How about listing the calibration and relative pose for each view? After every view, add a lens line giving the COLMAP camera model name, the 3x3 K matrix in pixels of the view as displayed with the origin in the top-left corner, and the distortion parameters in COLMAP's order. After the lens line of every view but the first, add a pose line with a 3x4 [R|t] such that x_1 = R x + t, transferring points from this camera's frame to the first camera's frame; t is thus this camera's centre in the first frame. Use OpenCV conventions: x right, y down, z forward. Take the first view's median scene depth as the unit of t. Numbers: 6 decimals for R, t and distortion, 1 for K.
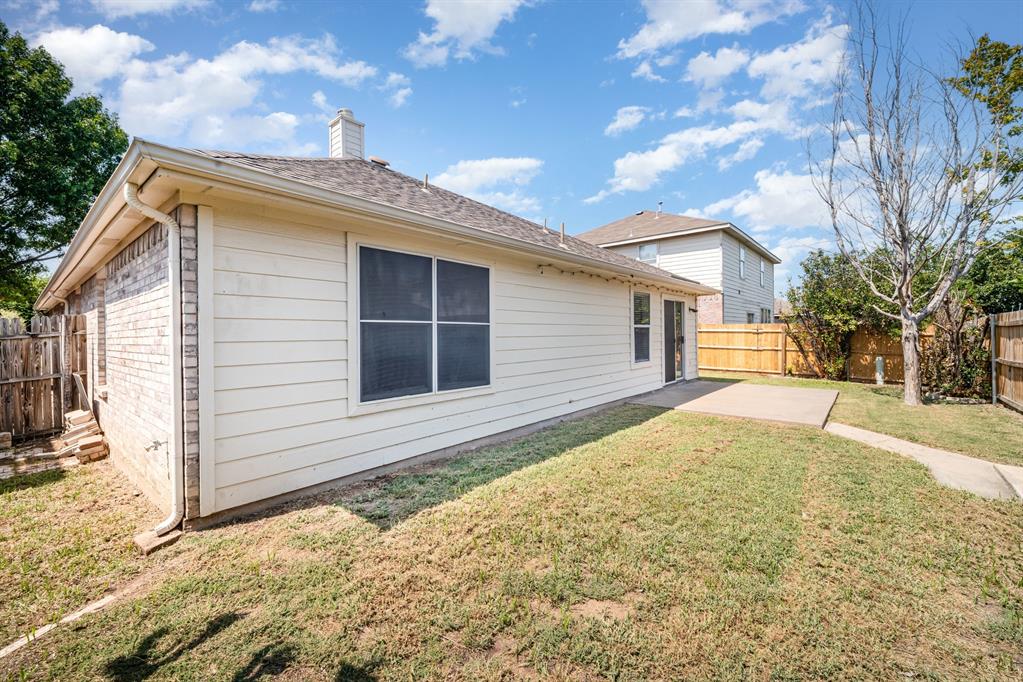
lens RADIAL K [[427.5, 0, 515.7], [0, 427.5, 338.3], [0, 0, 1]] dist [-0.012549, -0.000165]
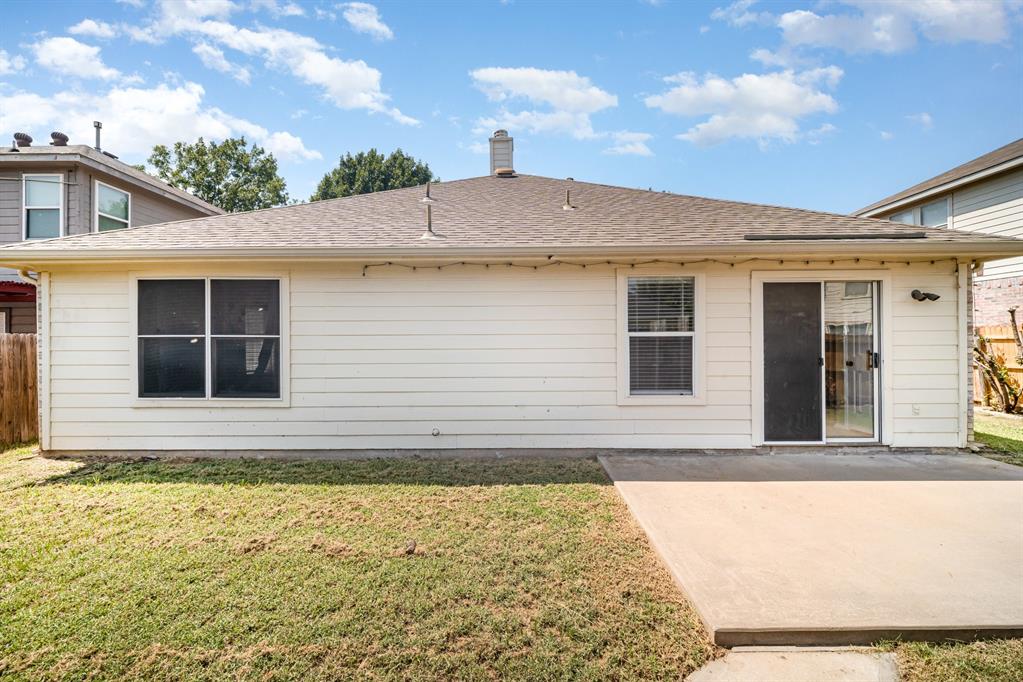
lens RADIAL K [[428.9, 0, 509.9], [0, 428.9, 344.2], [0, 0, 1]] dist [0.000430, -0.000359]
pose [[0.630268, -0.004432, -0.776365, 1.184634], [-0.009682, 0.999861, -0.013568, -0.007415], [0.776317, 0.016068, 0.630138, 0.898121]]
